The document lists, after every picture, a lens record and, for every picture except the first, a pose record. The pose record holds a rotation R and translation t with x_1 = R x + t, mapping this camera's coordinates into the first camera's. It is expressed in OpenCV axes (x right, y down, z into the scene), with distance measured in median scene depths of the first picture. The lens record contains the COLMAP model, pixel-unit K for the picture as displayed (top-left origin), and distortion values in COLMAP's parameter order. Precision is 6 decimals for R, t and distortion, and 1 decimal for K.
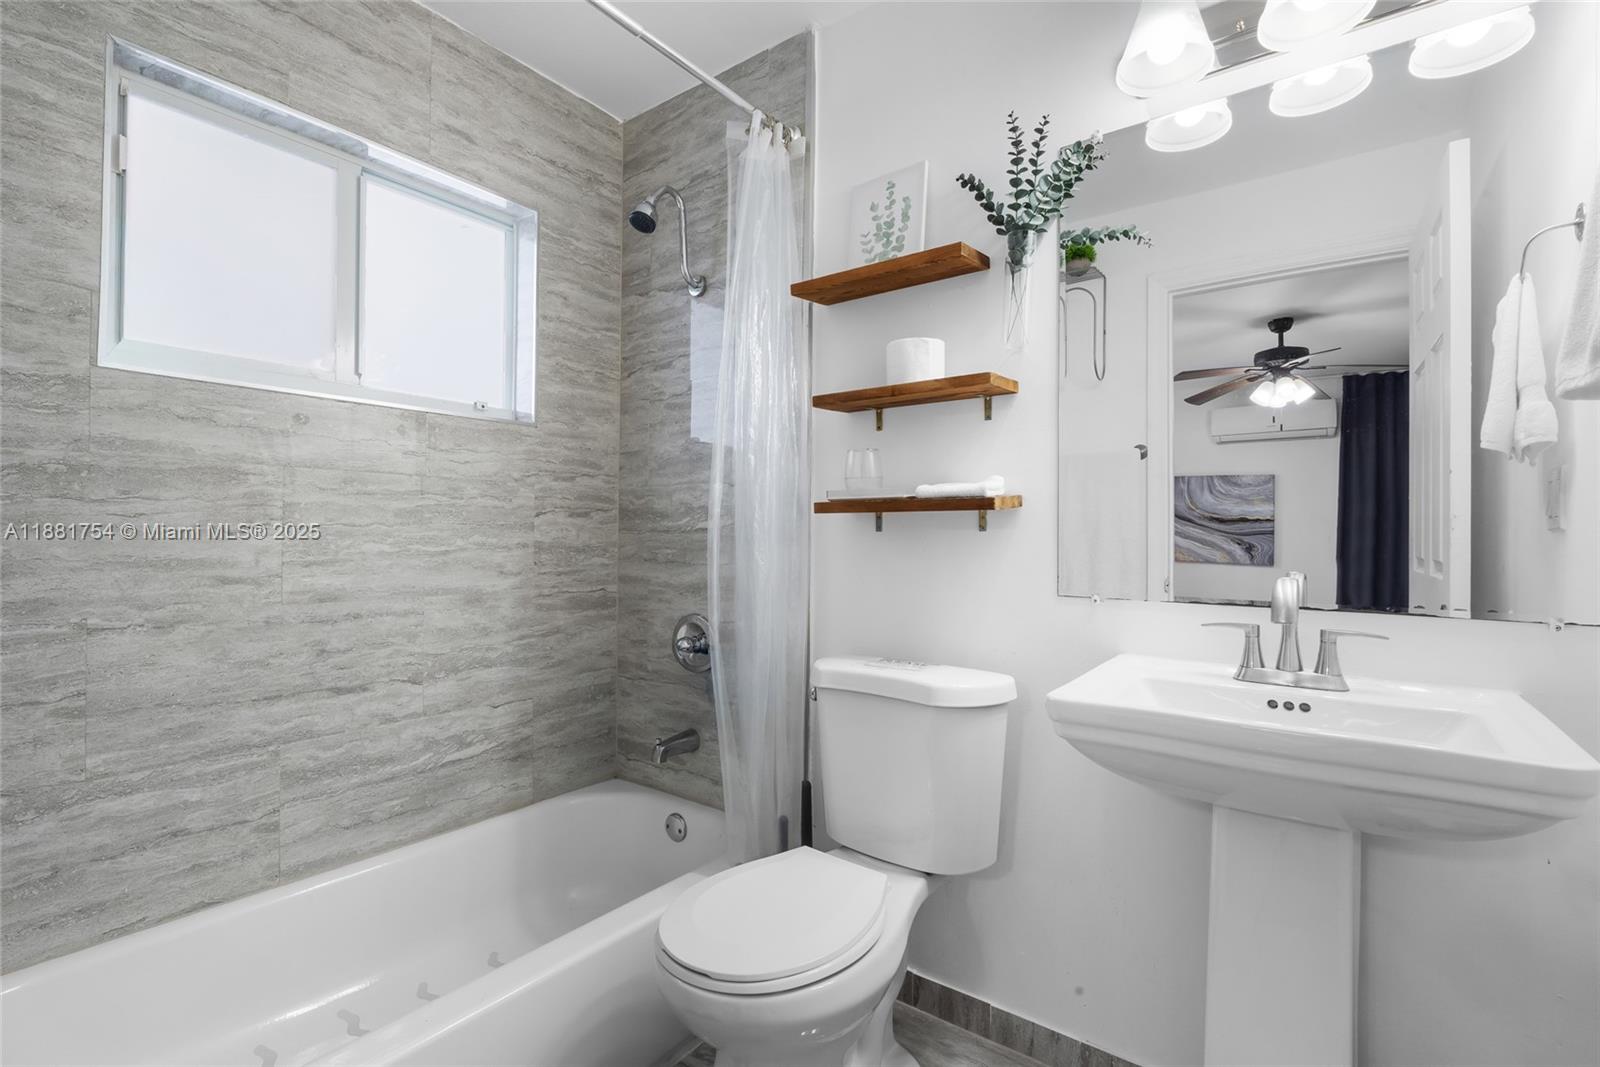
lens RADIAL K [[710.9, 0, 809.4], [0, 710.9, 534.9], [0, 0, 1]] dist [-0.002948, -0.000287]
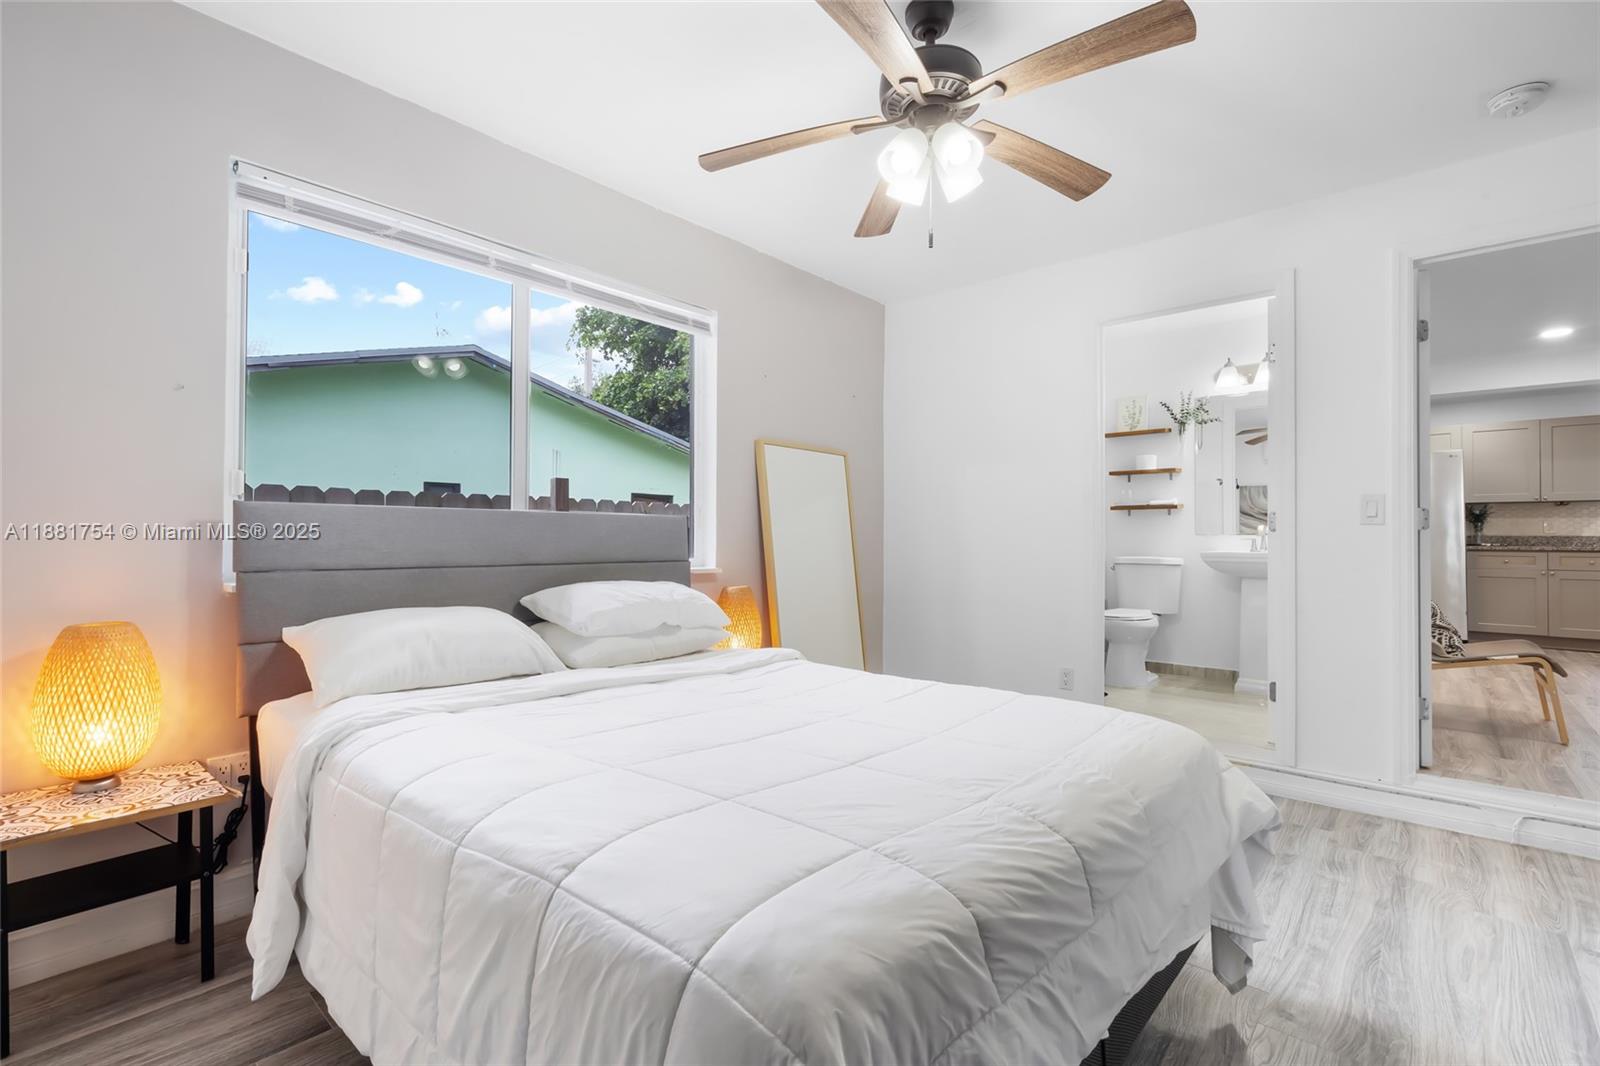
lens RADIAL K [[739.4, 0, 806.7], [0, 739.4, 532.5], [0, 0, 1]] dist [0.001040, 0.000121]
pose [[0.998000, -0.004515, -0.063053, -1.187421], [0.004182, 0.999977, -0.005418, 0.084062], [0.063076, 0.005144, 0.997995, -2.441311]]
